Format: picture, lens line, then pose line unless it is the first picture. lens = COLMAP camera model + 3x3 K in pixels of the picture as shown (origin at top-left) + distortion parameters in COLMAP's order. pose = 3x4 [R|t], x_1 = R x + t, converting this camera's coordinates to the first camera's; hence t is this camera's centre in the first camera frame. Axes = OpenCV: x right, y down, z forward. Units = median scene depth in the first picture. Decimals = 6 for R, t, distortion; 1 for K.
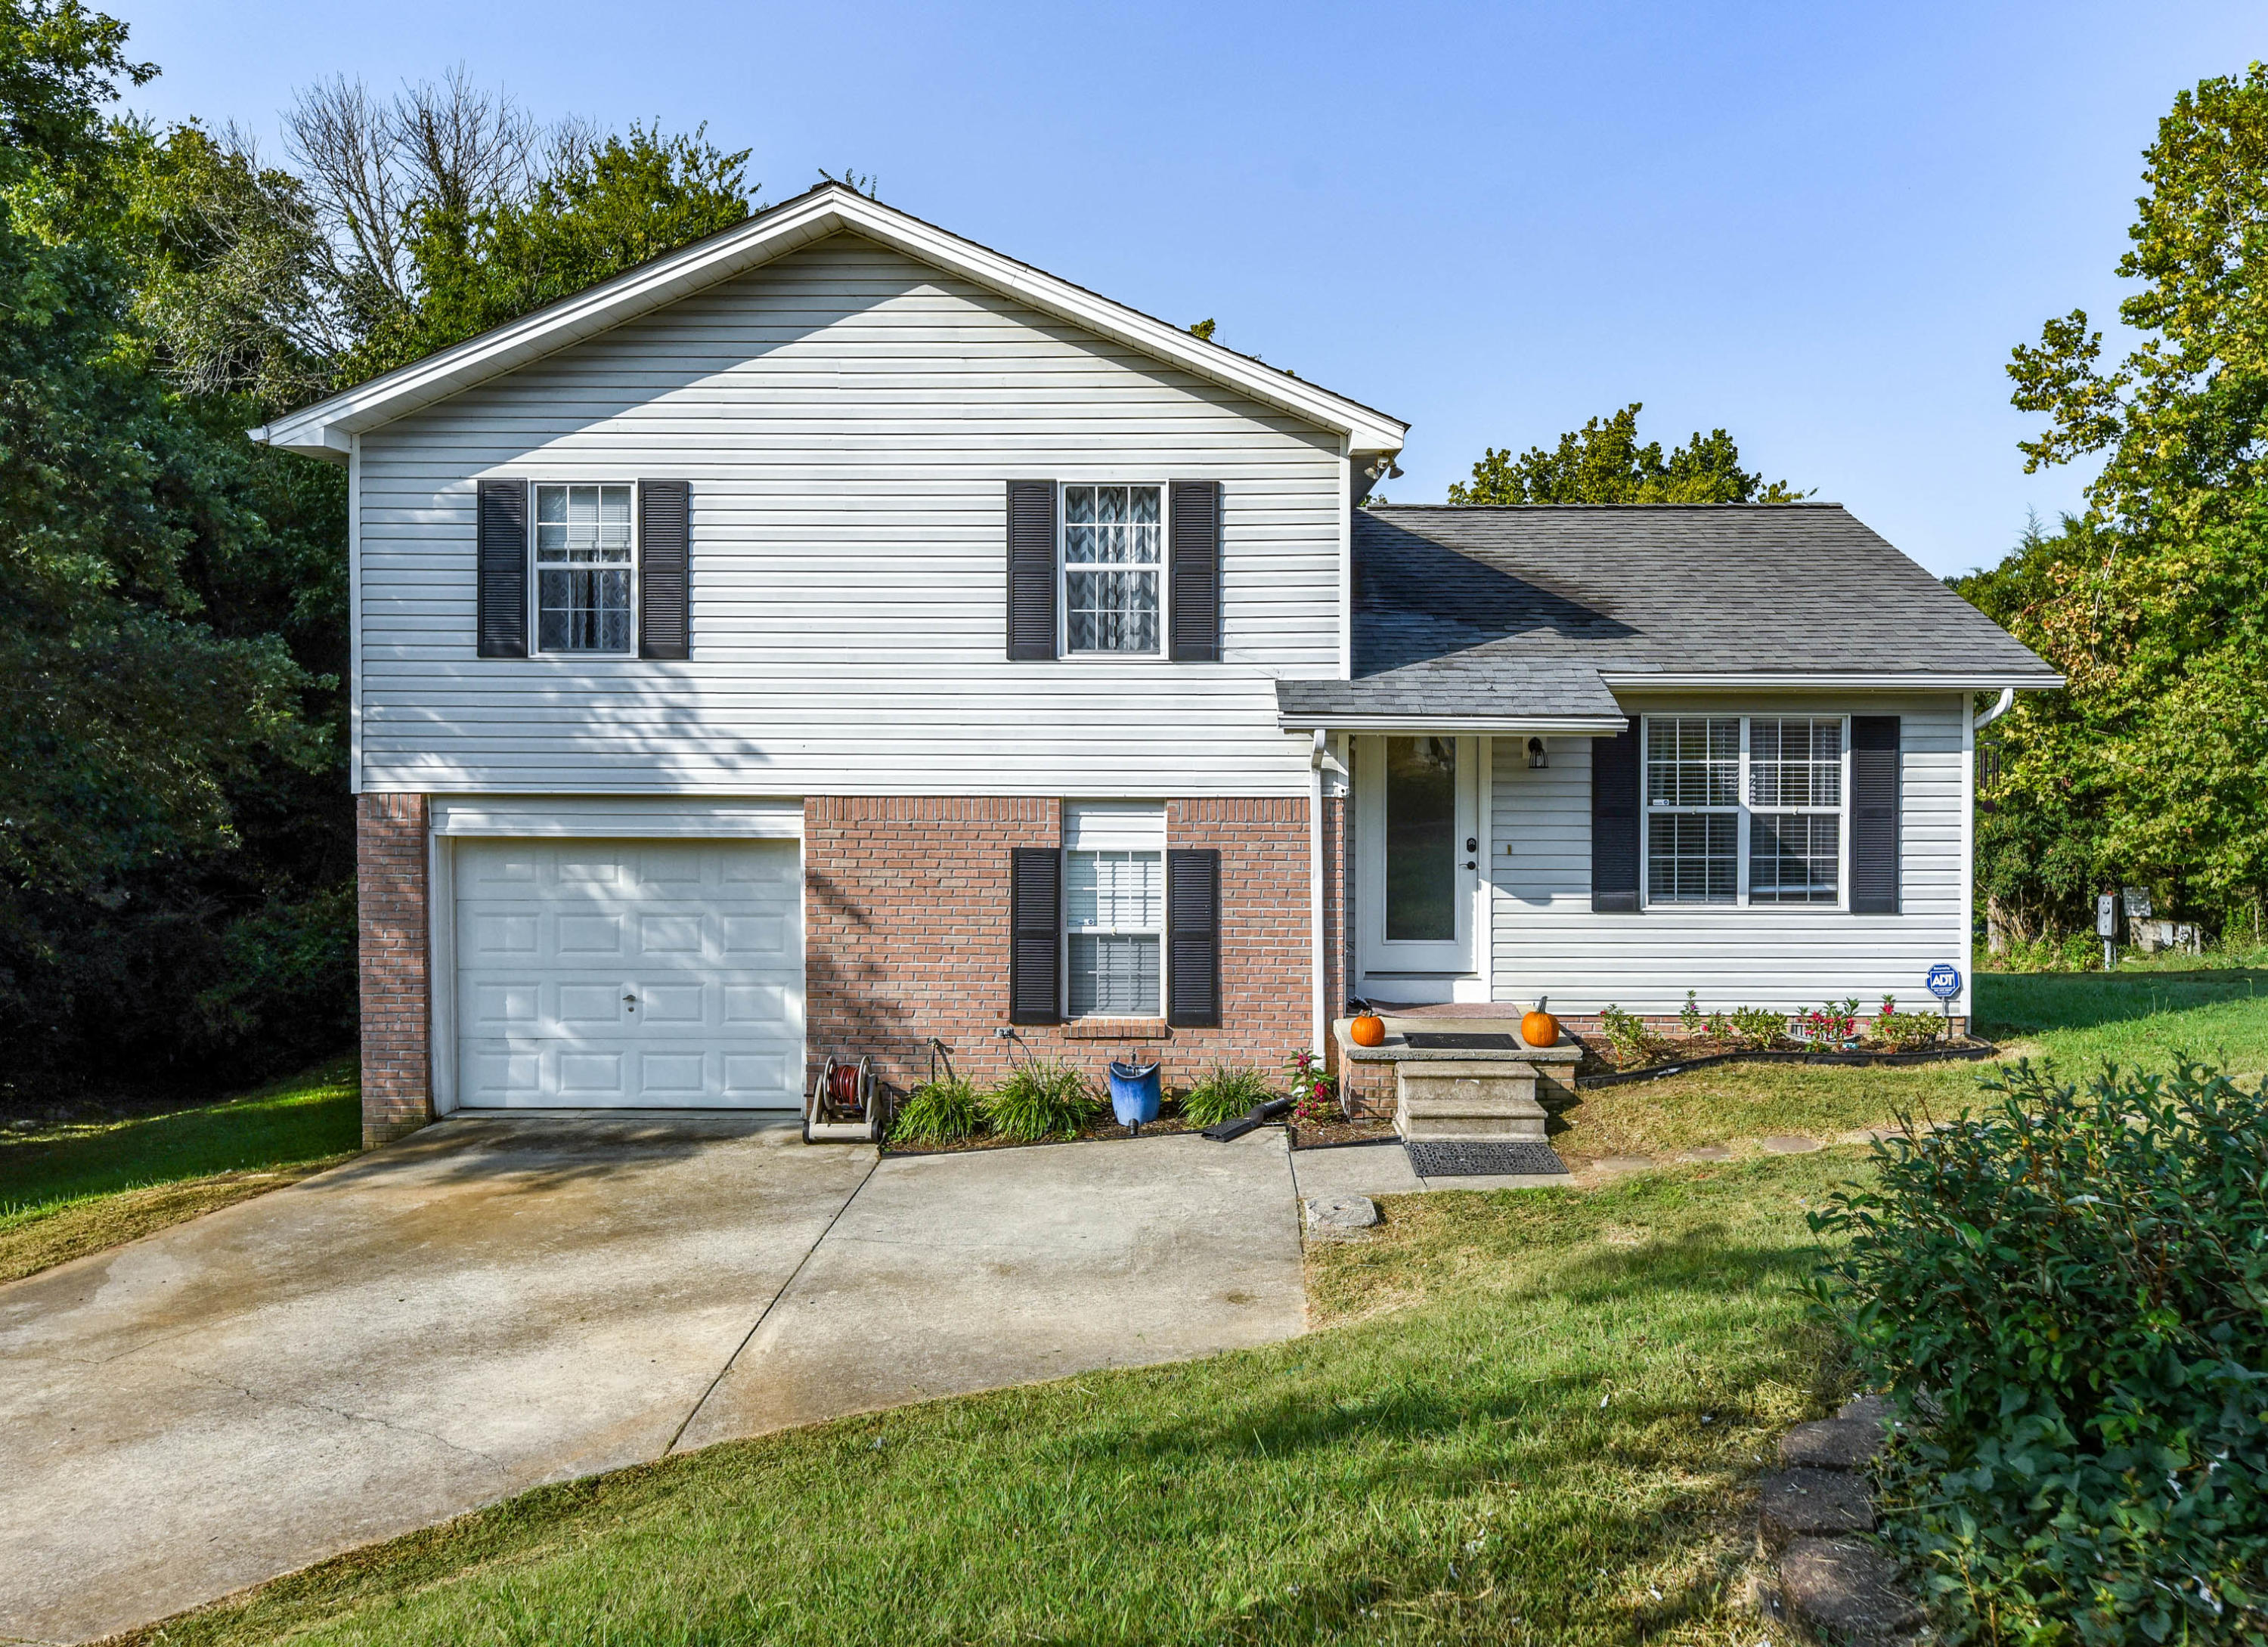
lens RADIAL K [[1660.7, 0, 1134.1], [0, 1660.7, 733.2], [0, 0, 1]] dist [0.003284, 0.003574]
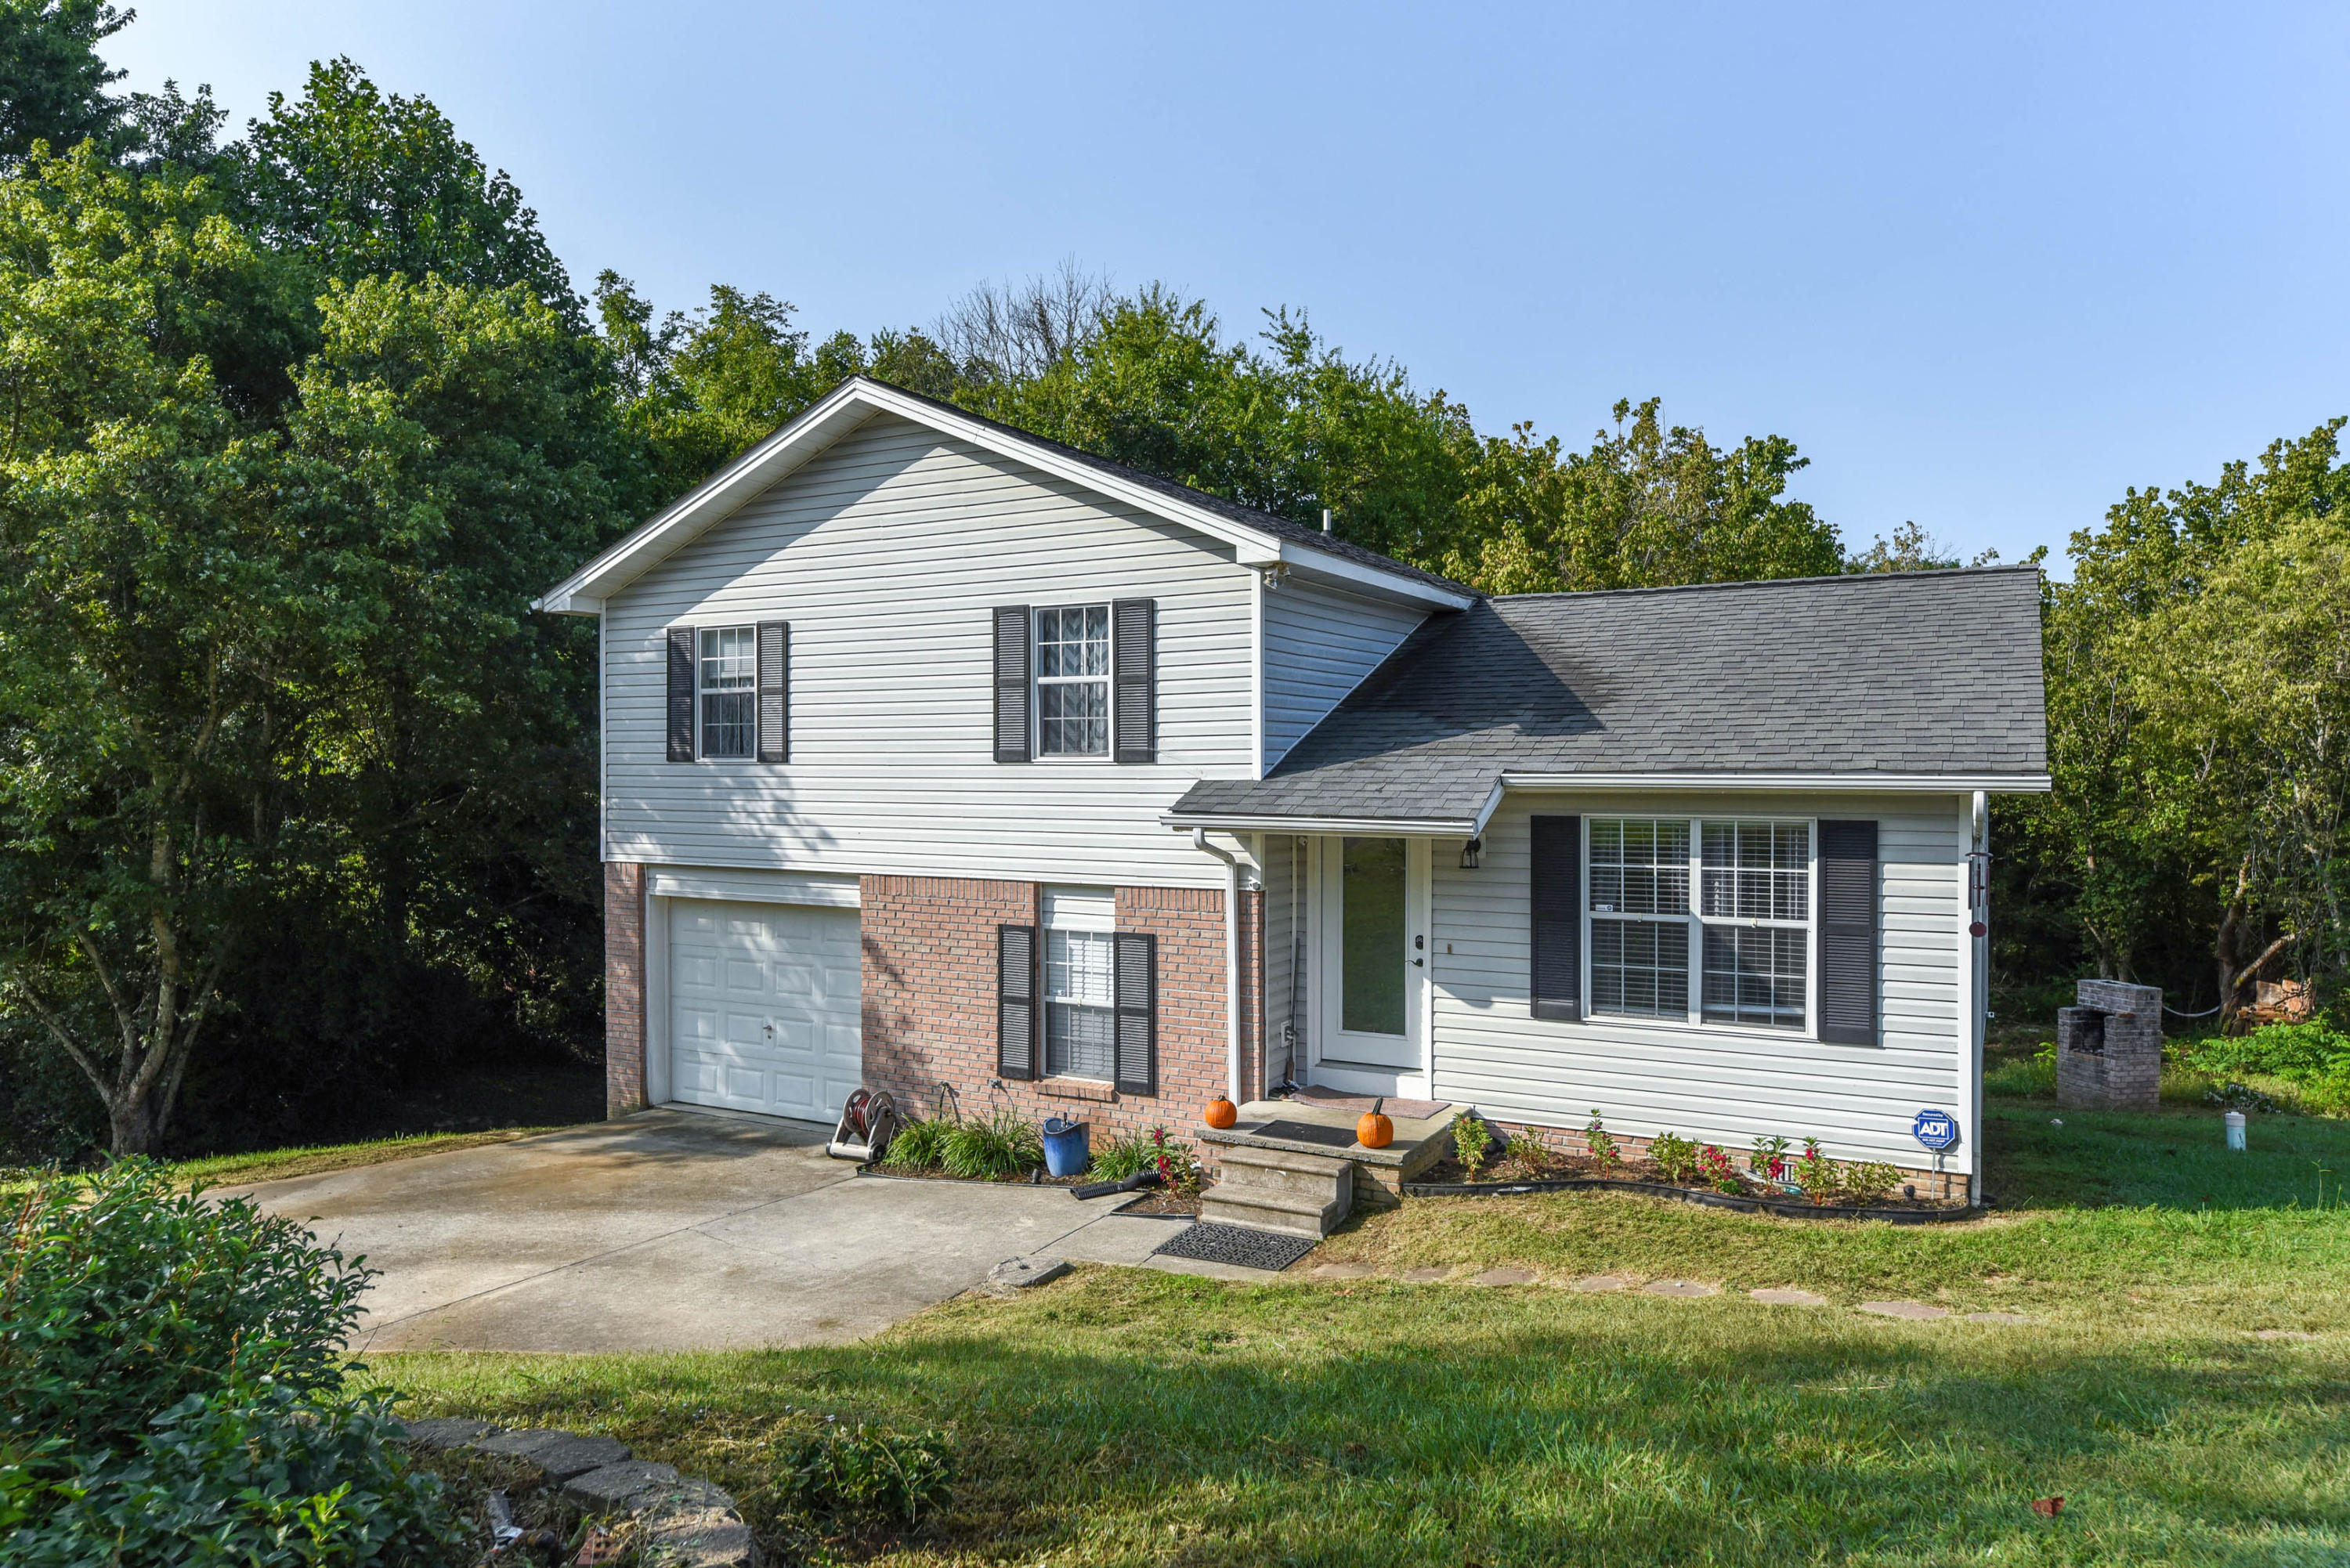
lens RADIAL K [[1550.4, 0, 1175.0], [0, 1550.4, 784.0], [0, 0, 1]] dist [0.008088, -0.000557]
pose [[0.875350, 0.002994, -0.483481, 0.554889], [-0.005770, 0.999974, -0.004254, -0.024919], [0.483456, 0.006513, 0.875345, 0.111129]]
